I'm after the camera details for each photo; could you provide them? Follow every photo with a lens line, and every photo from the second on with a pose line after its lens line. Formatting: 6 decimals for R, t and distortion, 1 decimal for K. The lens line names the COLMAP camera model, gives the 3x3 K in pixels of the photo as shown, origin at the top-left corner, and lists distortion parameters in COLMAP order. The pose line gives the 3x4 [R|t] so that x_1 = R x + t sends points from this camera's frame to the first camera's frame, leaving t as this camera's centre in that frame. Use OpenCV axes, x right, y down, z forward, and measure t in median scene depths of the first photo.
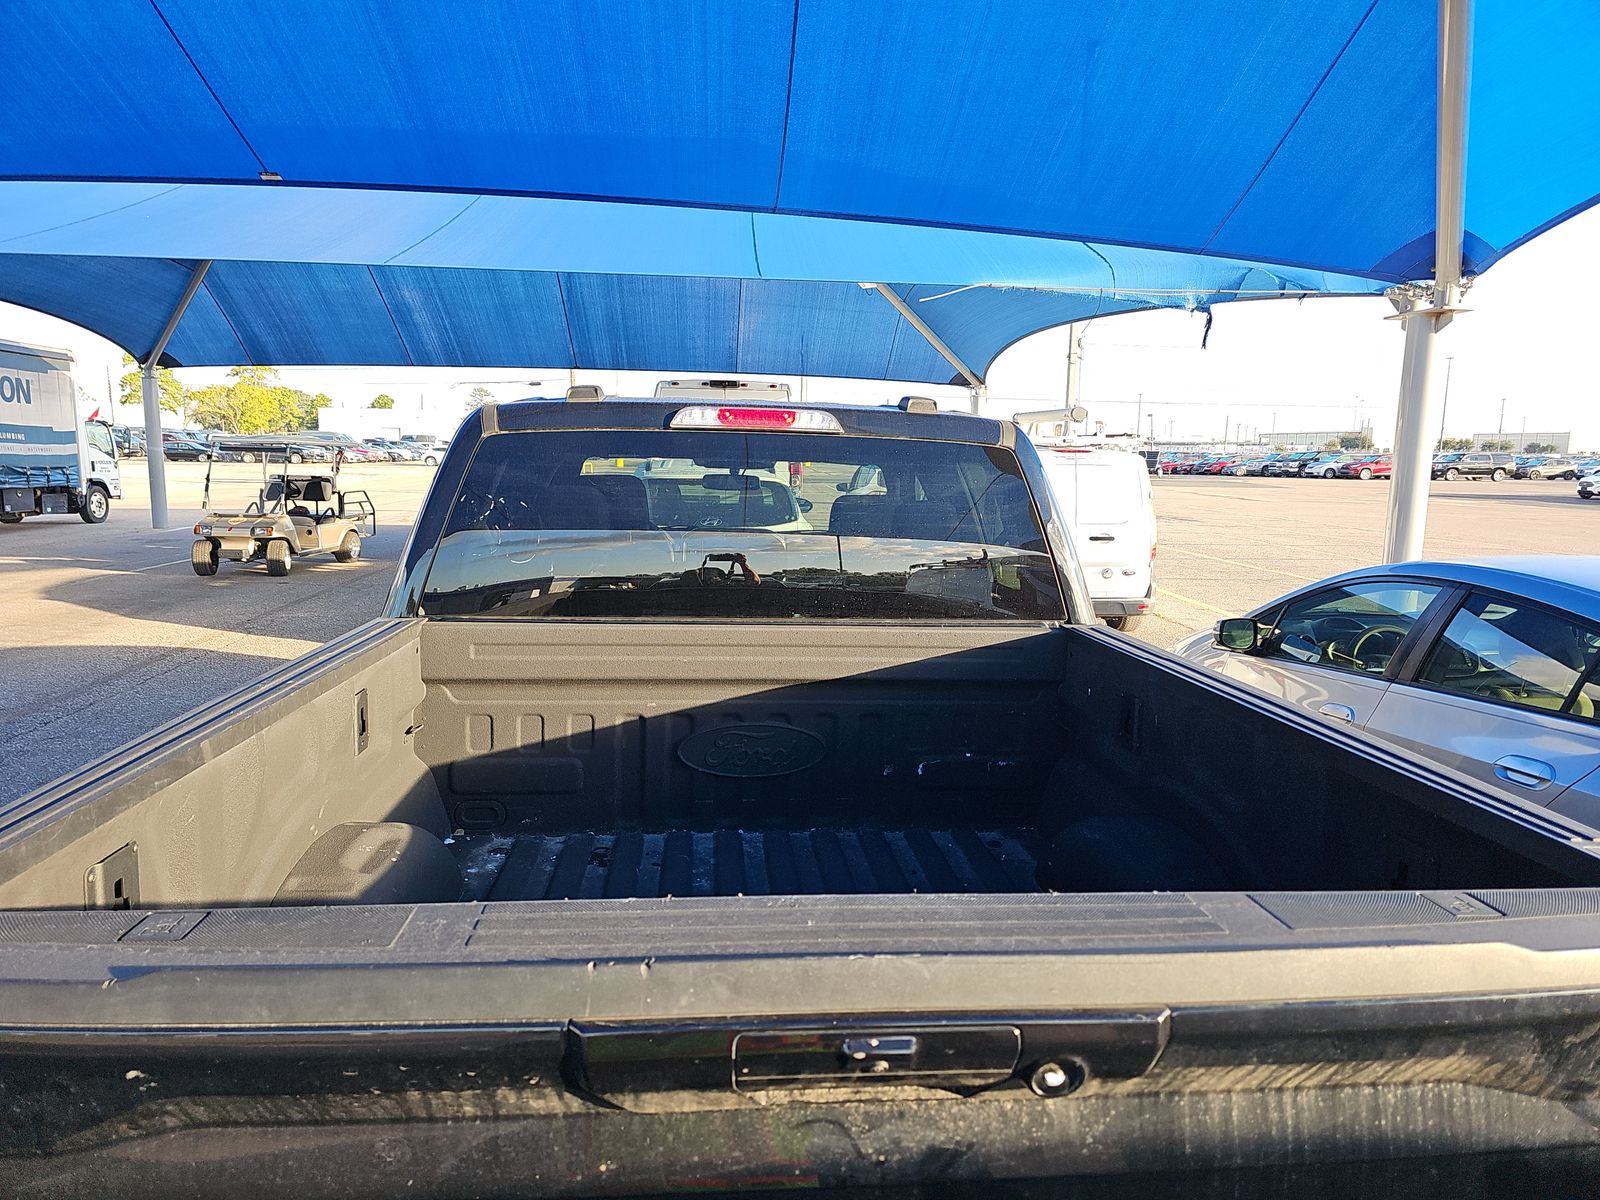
lens RADIAL K [[1049.7, 0, 804.2], [0, 1049.7, 610.8], [0, 0, 1]] dist [0.062183, -0.058310]
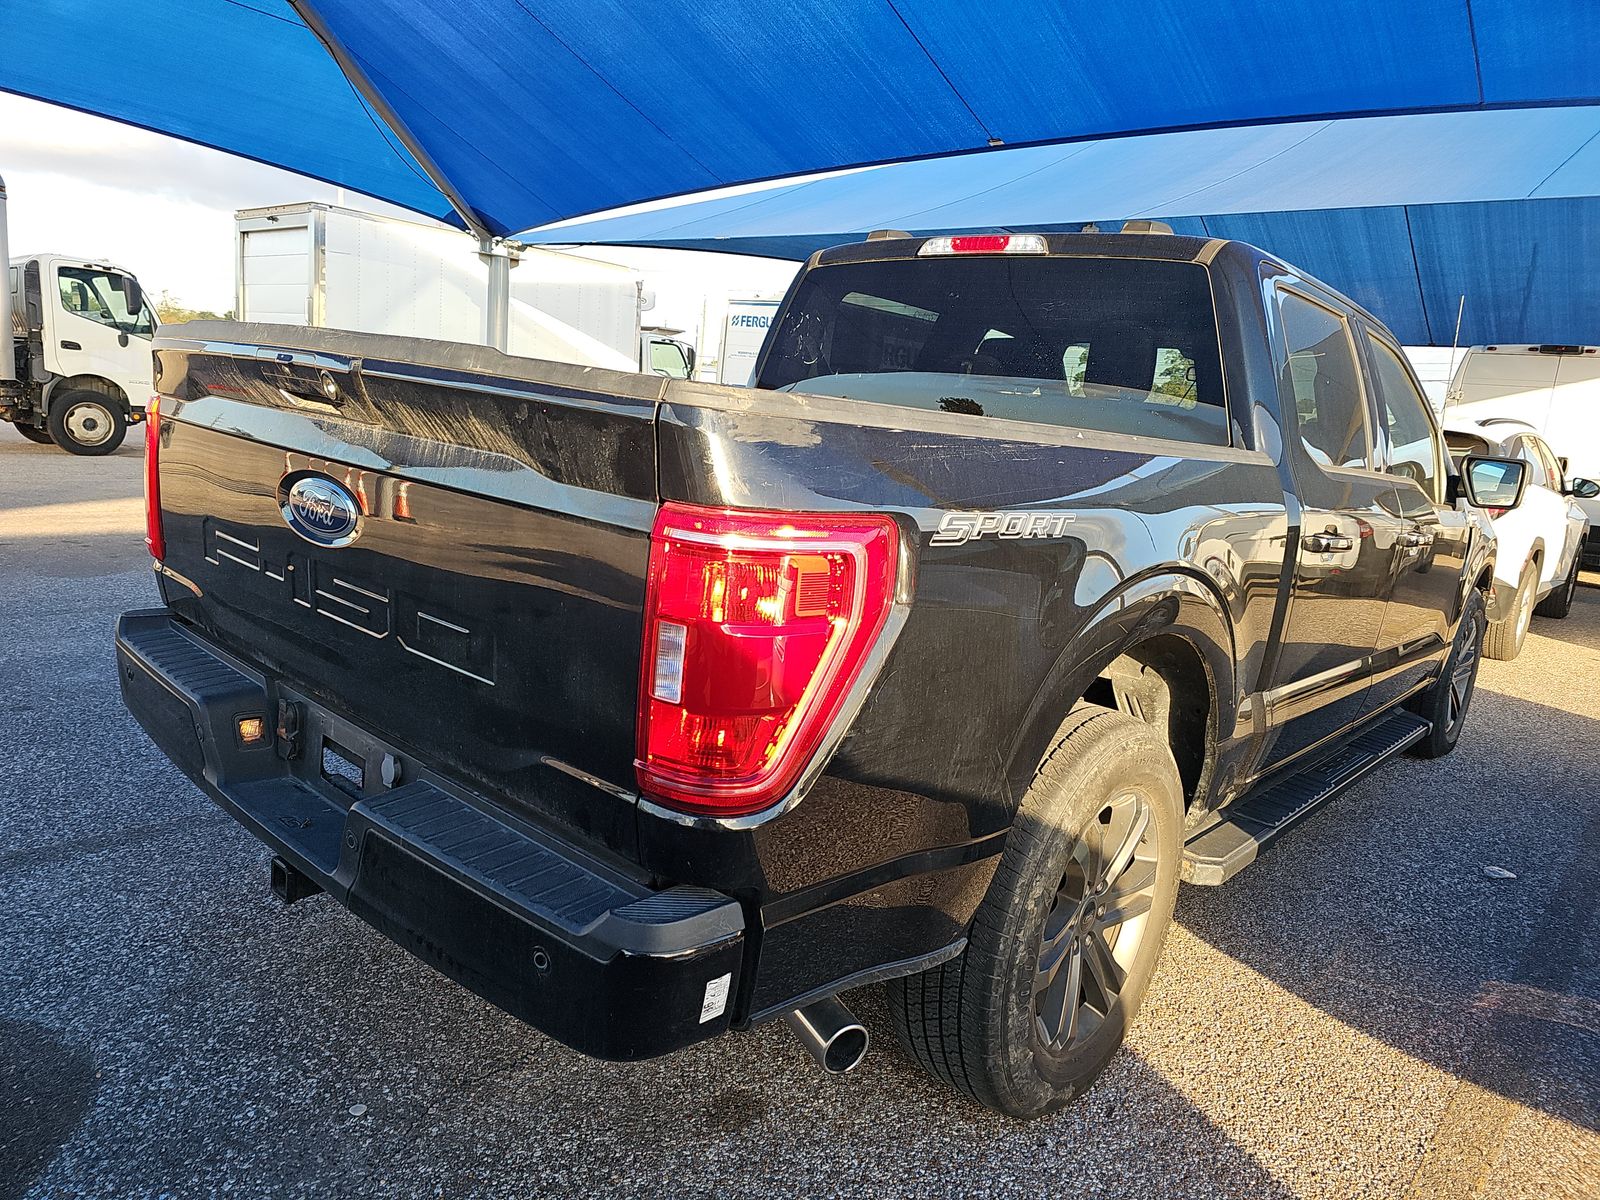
lens RADIAL K [[1049.7, 0, 804.2], [0, 1049.7, 610.8], [0, 0, 1]] dist [0.062183, -0.058310]
pose [[0.686885, 0.185631, -0.702659, 0.101742], [-0.187808, 0.979328, 0.075131, 0.022437], [0.702080, 0.080358, 0.707549, 0.010834]]
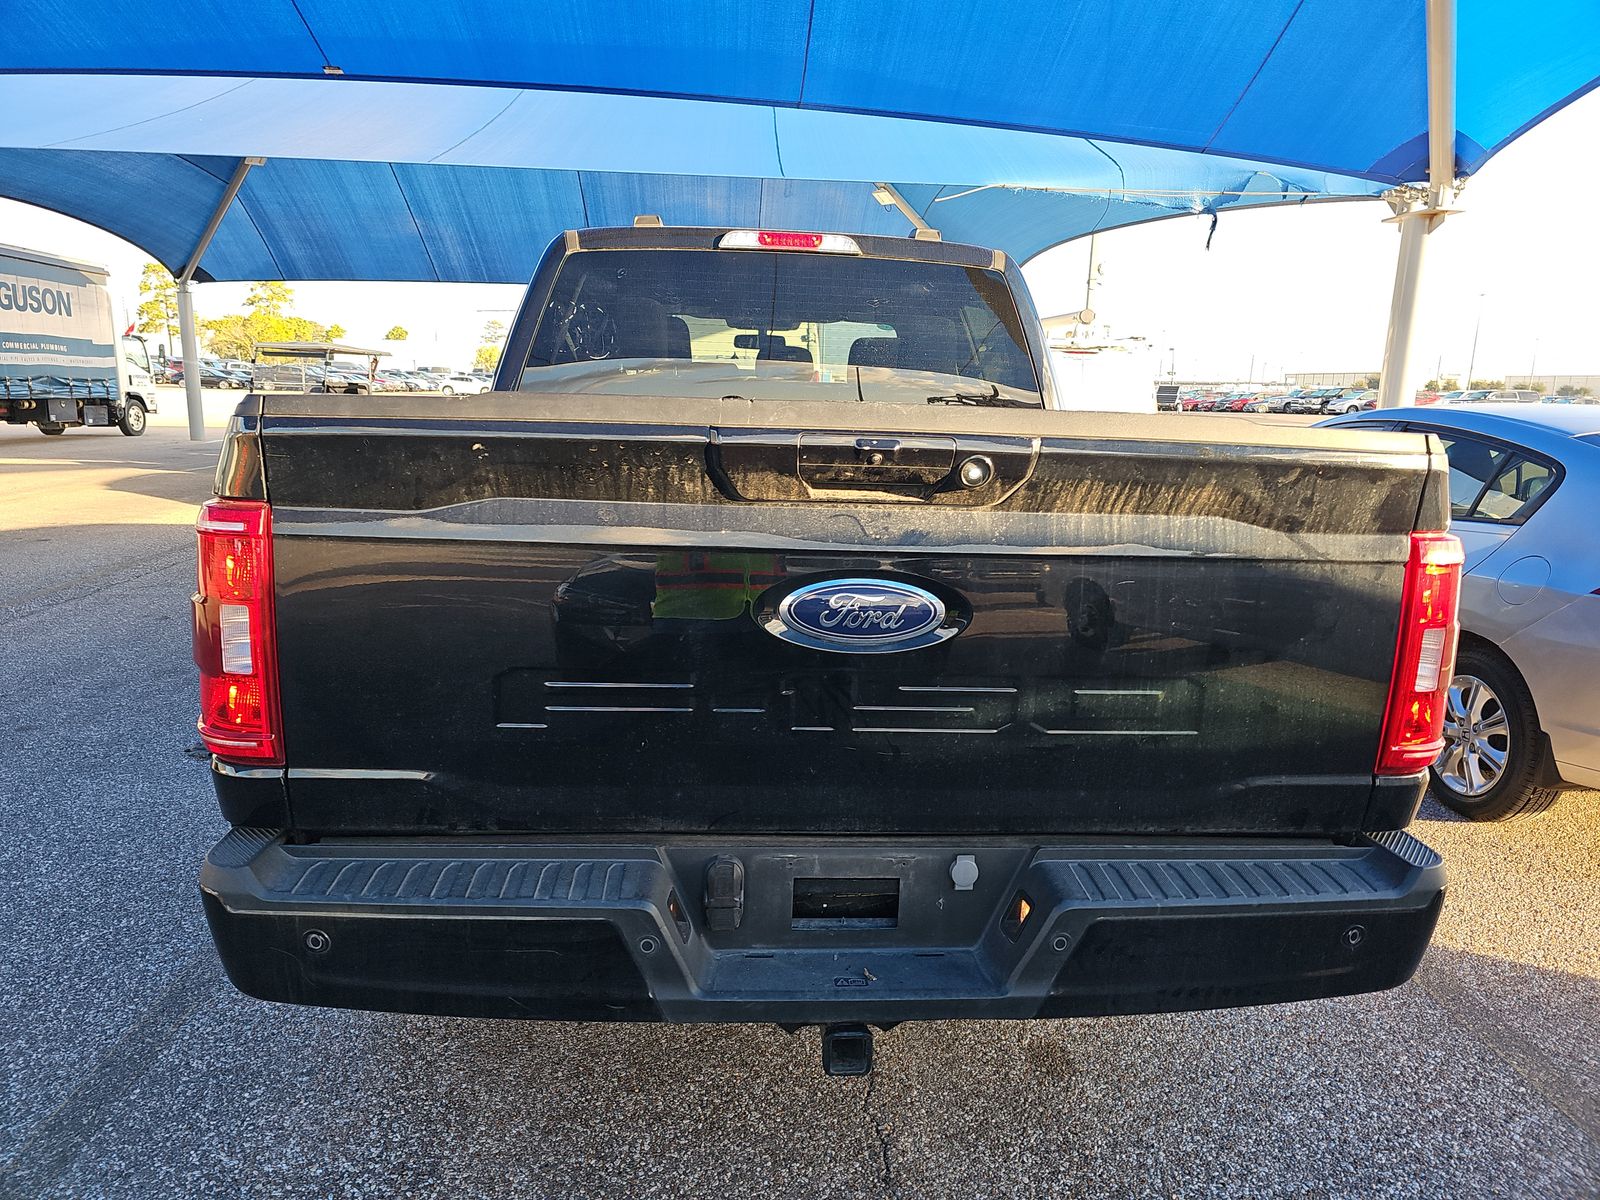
lens RADIAL K [[1051.9, 0, 797.4], [0, 1051.9, 609.7], [0, 0, 1]] dist [0.058082, -0.054222]
pose [[0.999740, 0.012961, -0.018750, -0.001171], [-0.011893, 0.998360, 0.055994, 0.024178], [0.019445, -0.055757, 0.998255, -0.033845]]
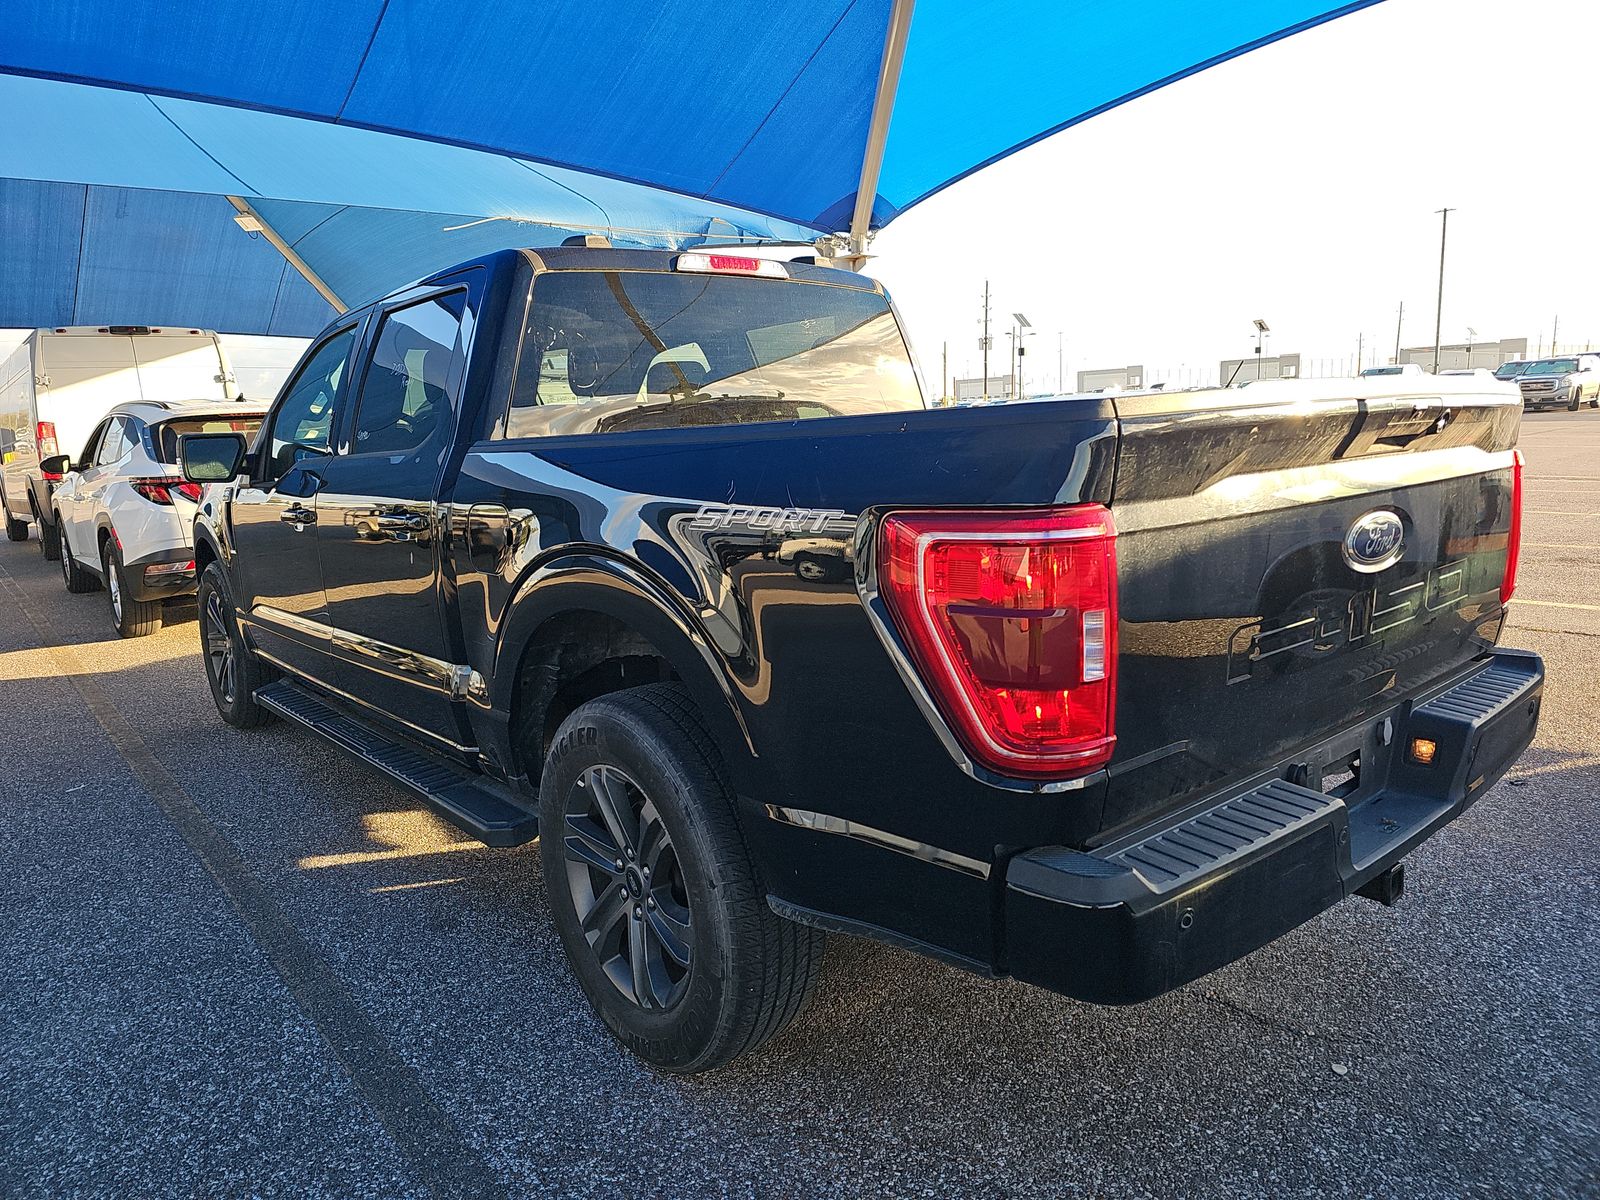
lens RADIAL K [[1051.1, 0, 800.0], [0, 1051.1, 600.0], [0, 0, 1]] dist [0.051397, -0.054314]
pose [[0.815370, -0.154101, 0.558053, -0.105115], [0.145930, 0.987506, 0.059473, 0.020087], [-0.560246, 0.032944, 0.827671, -0.007954]]
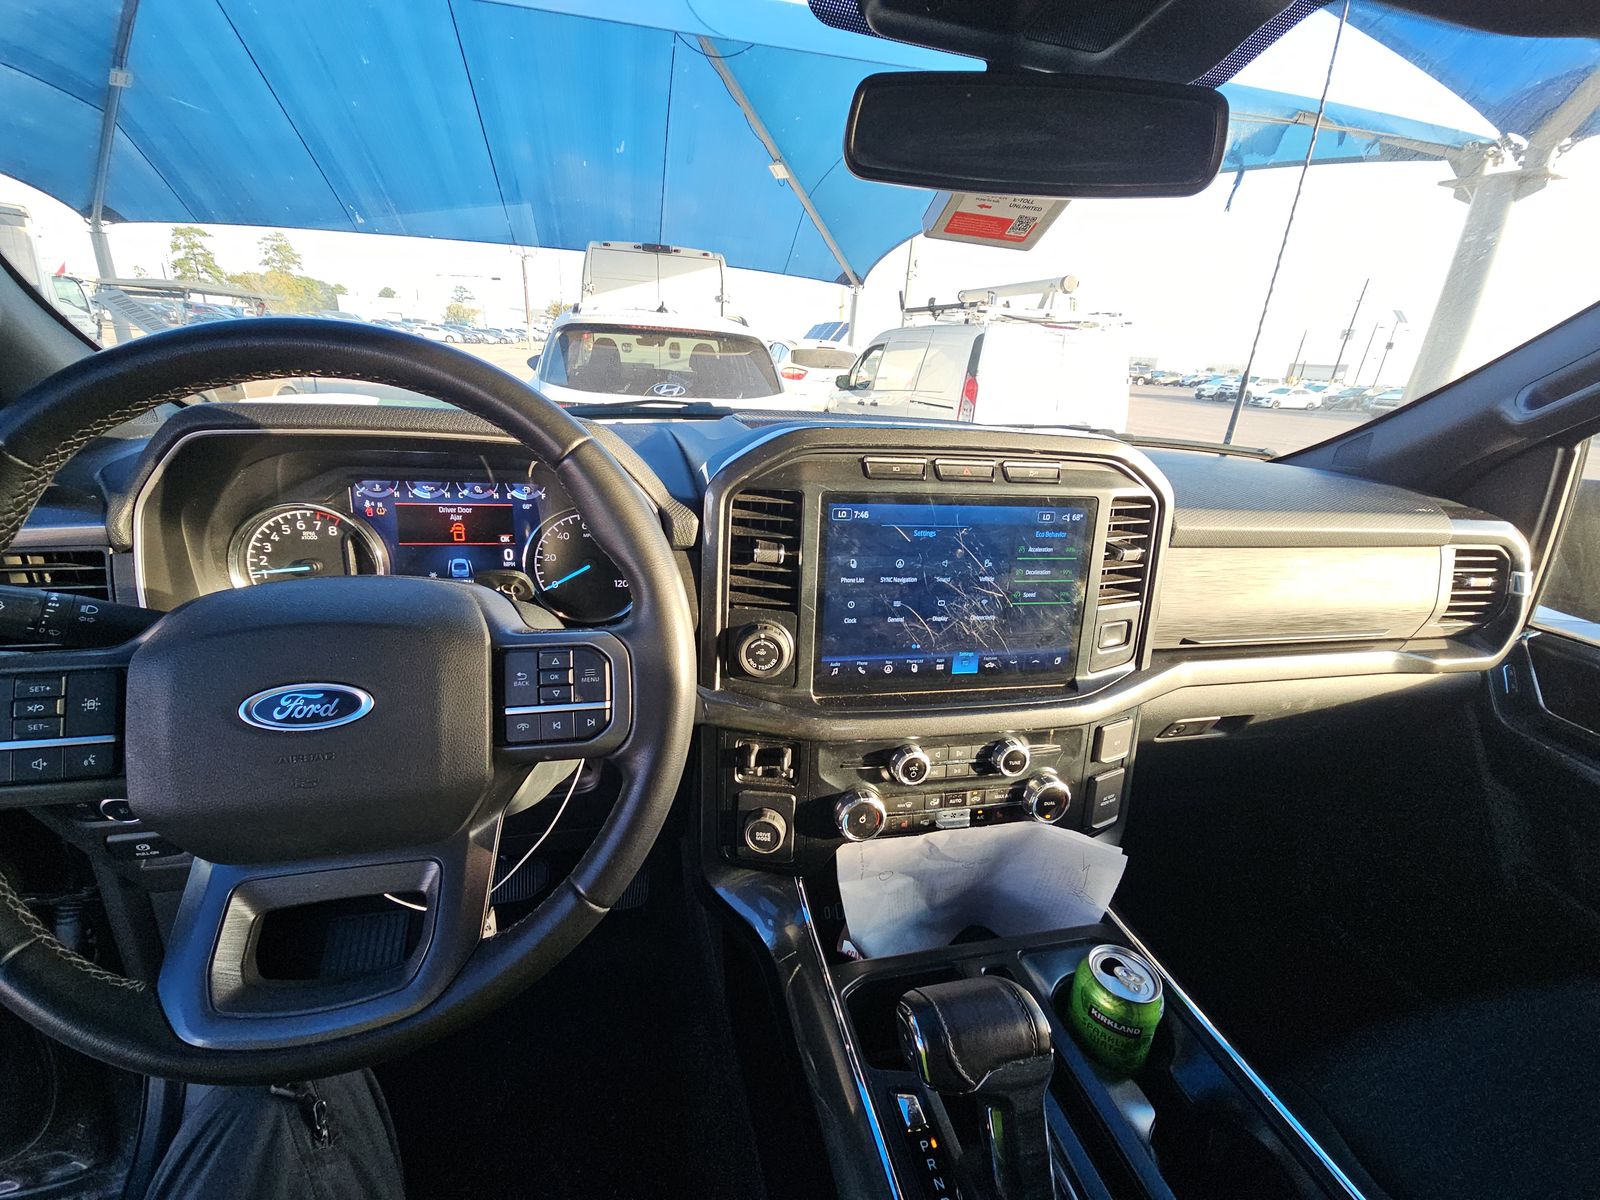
lens RADIAL K [[656.1, 0, 794.3], [0, 656.1, 596.6], [0, 0, 1]] dist [0.000465, -0.005450]
pose [[0.988886, -0.007283, 0.148495, -0.029083], [-0.024282, 0.977477, 0.209640, -0.018031], [-0.146677, -0.210916, 0.966437, 0.217794]]
